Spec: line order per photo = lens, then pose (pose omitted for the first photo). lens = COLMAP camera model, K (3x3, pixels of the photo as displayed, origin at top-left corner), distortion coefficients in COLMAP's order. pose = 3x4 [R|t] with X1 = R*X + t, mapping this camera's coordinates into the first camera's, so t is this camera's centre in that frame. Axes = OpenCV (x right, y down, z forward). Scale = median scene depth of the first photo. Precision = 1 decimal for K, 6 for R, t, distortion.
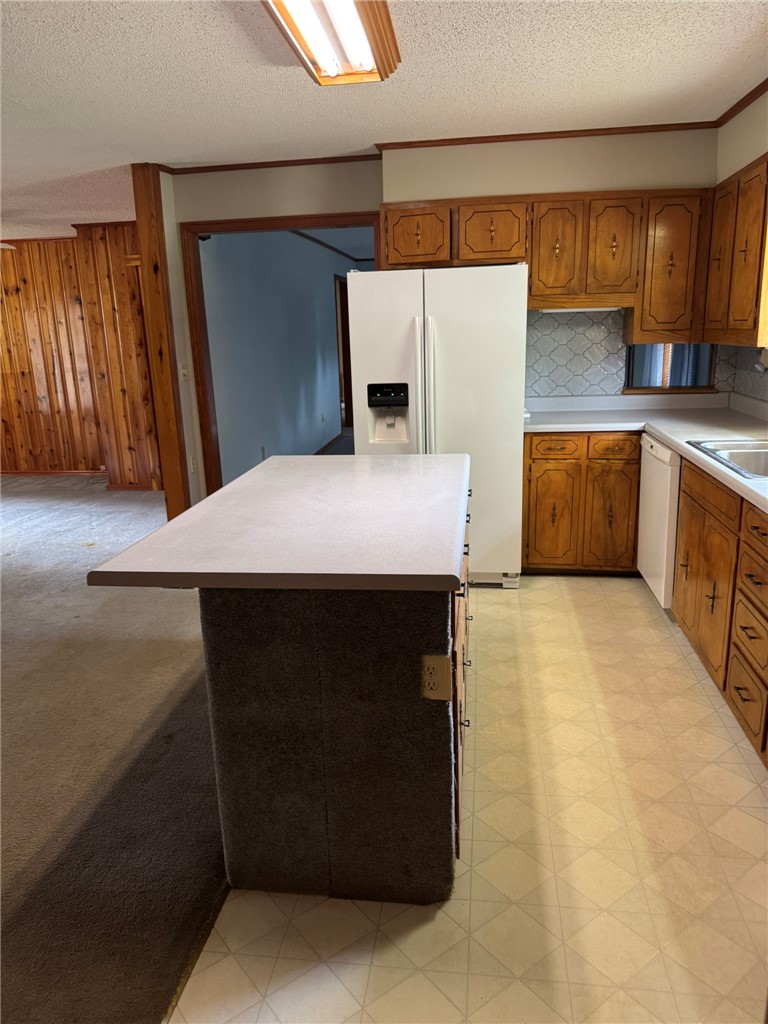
lens RADIAL K [[717.2, 0, 370.6], [0, 717.2, 515.7], [0, 0, 1]] dist [0.036873, -0.051954]
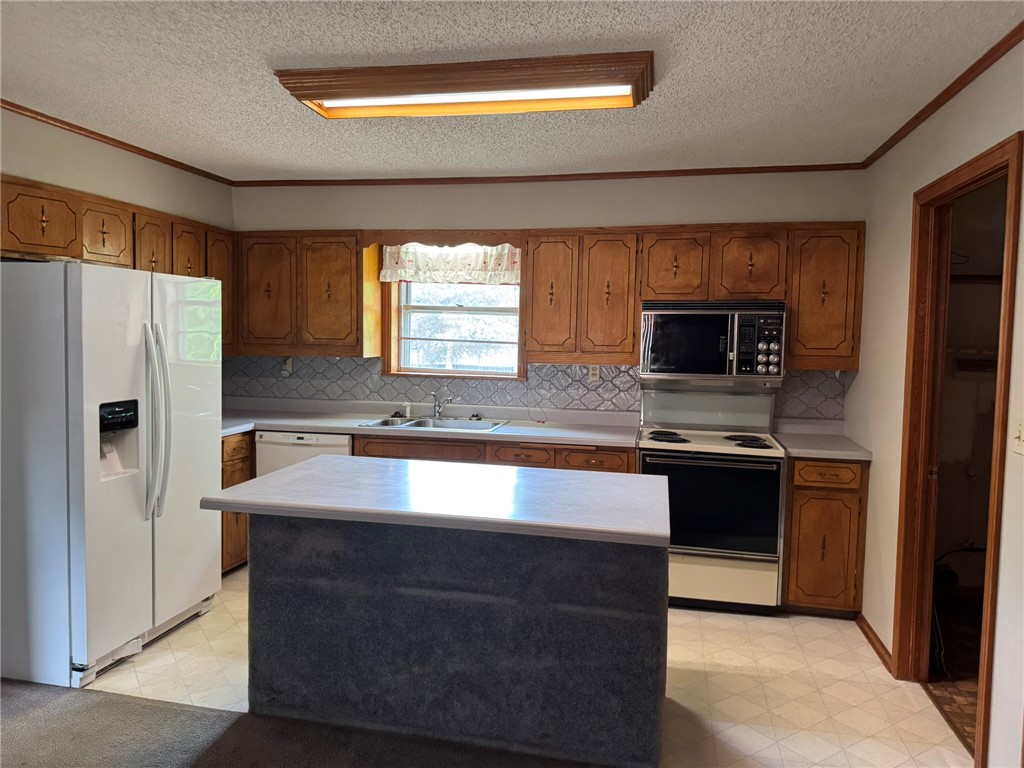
lens RADIAL K [[717.2, 0, 504.9], [0, 717.2, 391.4], [0, 0, 1]] dist [0.036873, -0.051954]
pose [[0.076113, -0.045316, 0.996069, -0.689189], [0.238637, 0.970763, 0.025930, -0.106869], [-0.968121, 0.235726, 0.084702, 0.482395]]
